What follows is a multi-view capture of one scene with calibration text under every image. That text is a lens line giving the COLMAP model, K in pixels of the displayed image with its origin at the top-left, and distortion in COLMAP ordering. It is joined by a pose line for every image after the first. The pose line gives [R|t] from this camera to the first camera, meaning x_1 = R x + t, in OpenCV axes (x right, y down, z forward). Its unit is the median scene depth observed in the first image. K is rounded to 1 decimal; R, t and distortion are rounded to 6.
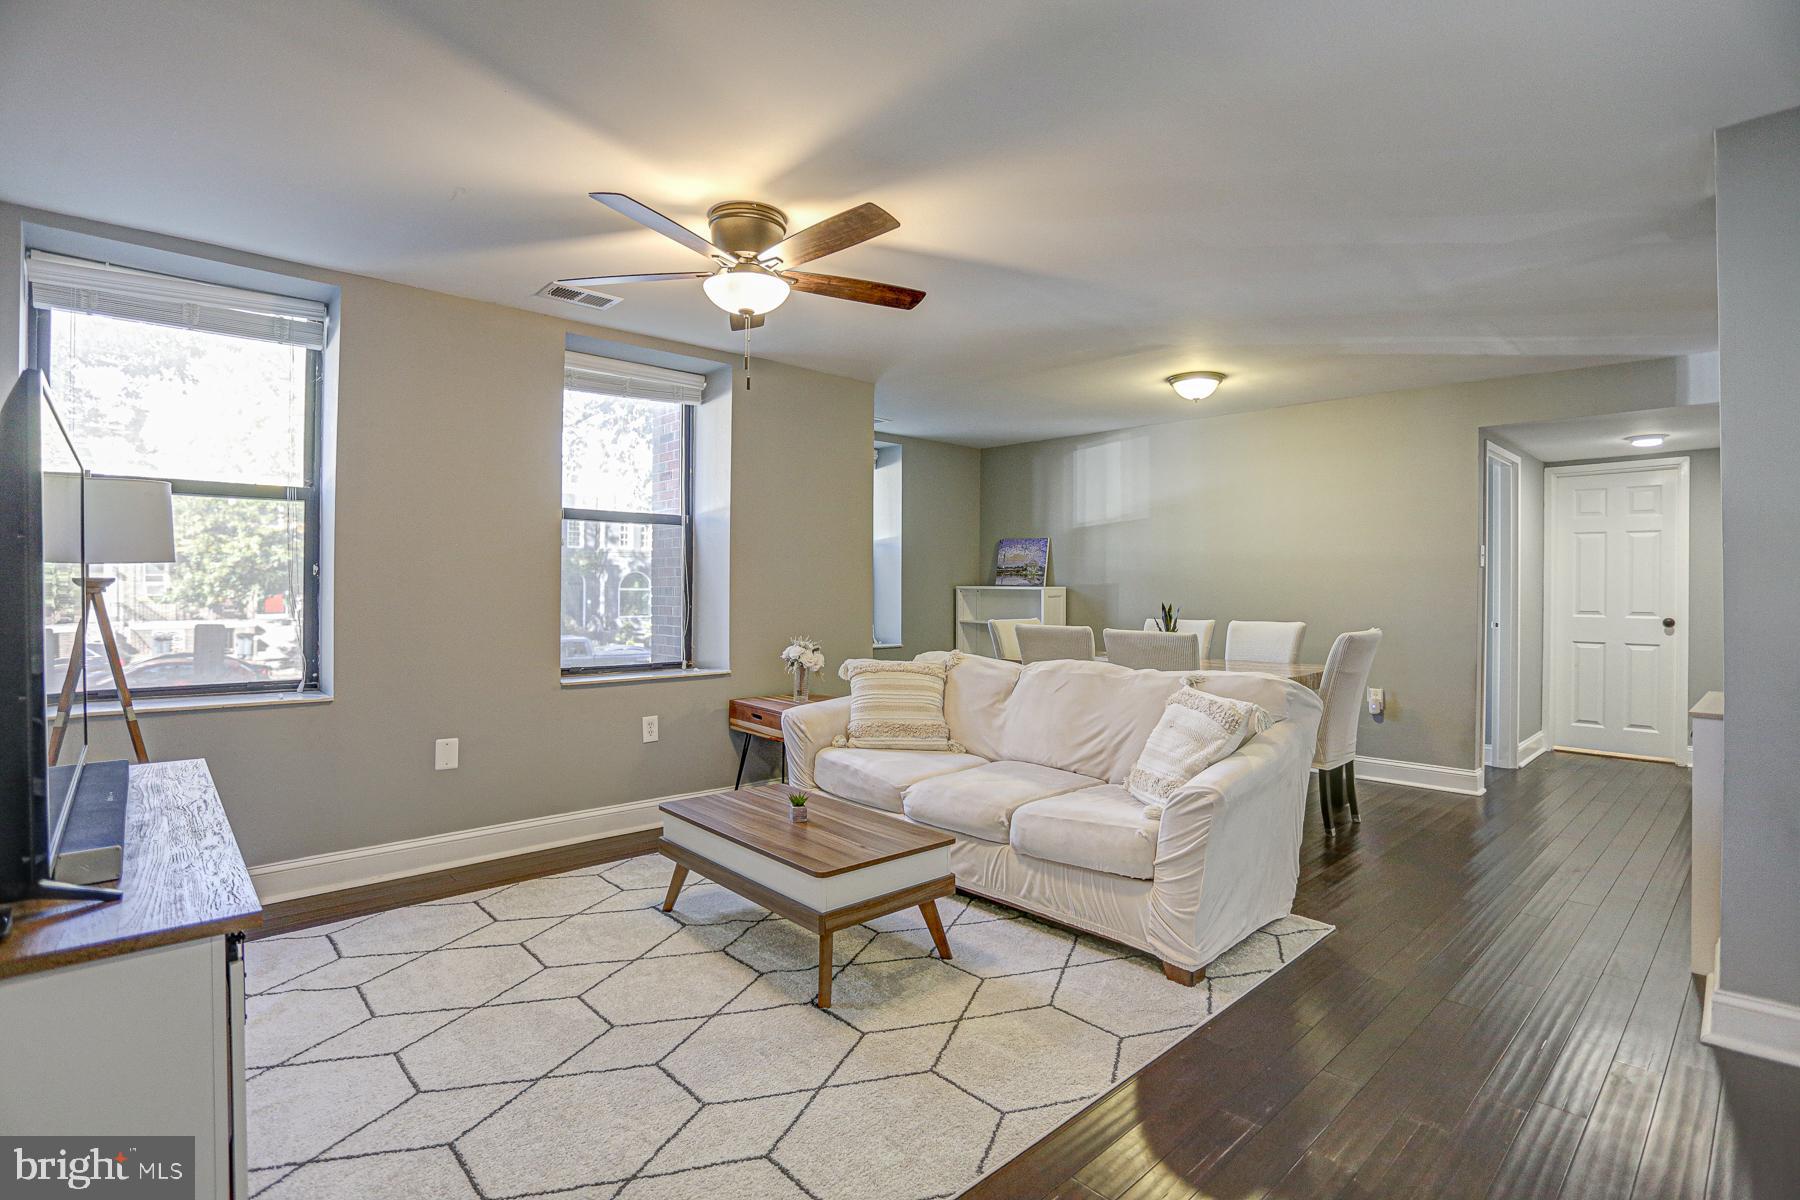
lens RADIAL K [[894.6, 0, 868.9], [0, 894.6, 603.4], [0, 0, 1]] dist [-0.063369, 0.025387]
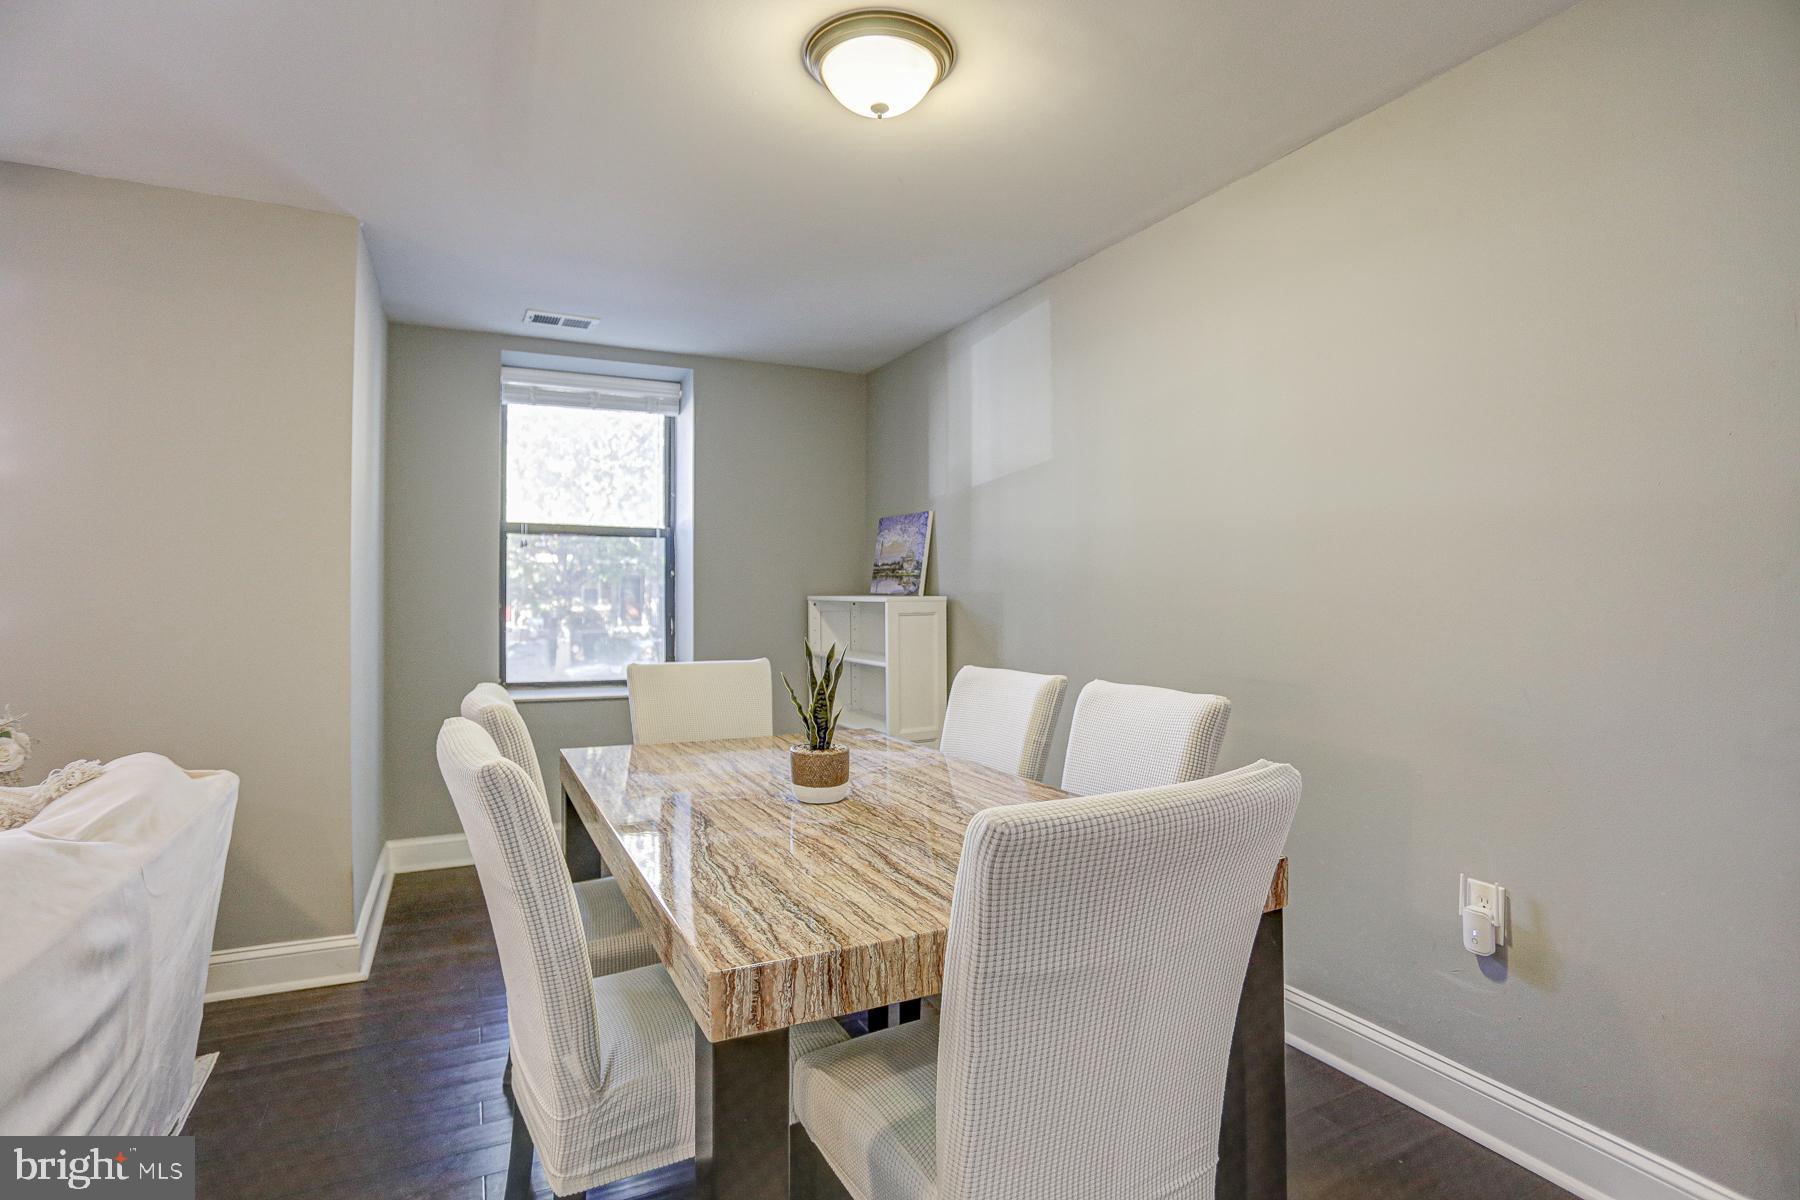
lens RADIAL K [[894.6, 0, 885.7], [0, 894.6, 589.8], [0, 0, 1]] dist [-0.063369, 0.025387]
pose [[0.958742, -0.010322, -0.284090, 0.675513], [0.003722, 0.999711, -0.023764, -0.019021], [0.284253, 0.021726, 0.958503, 0.897827]]
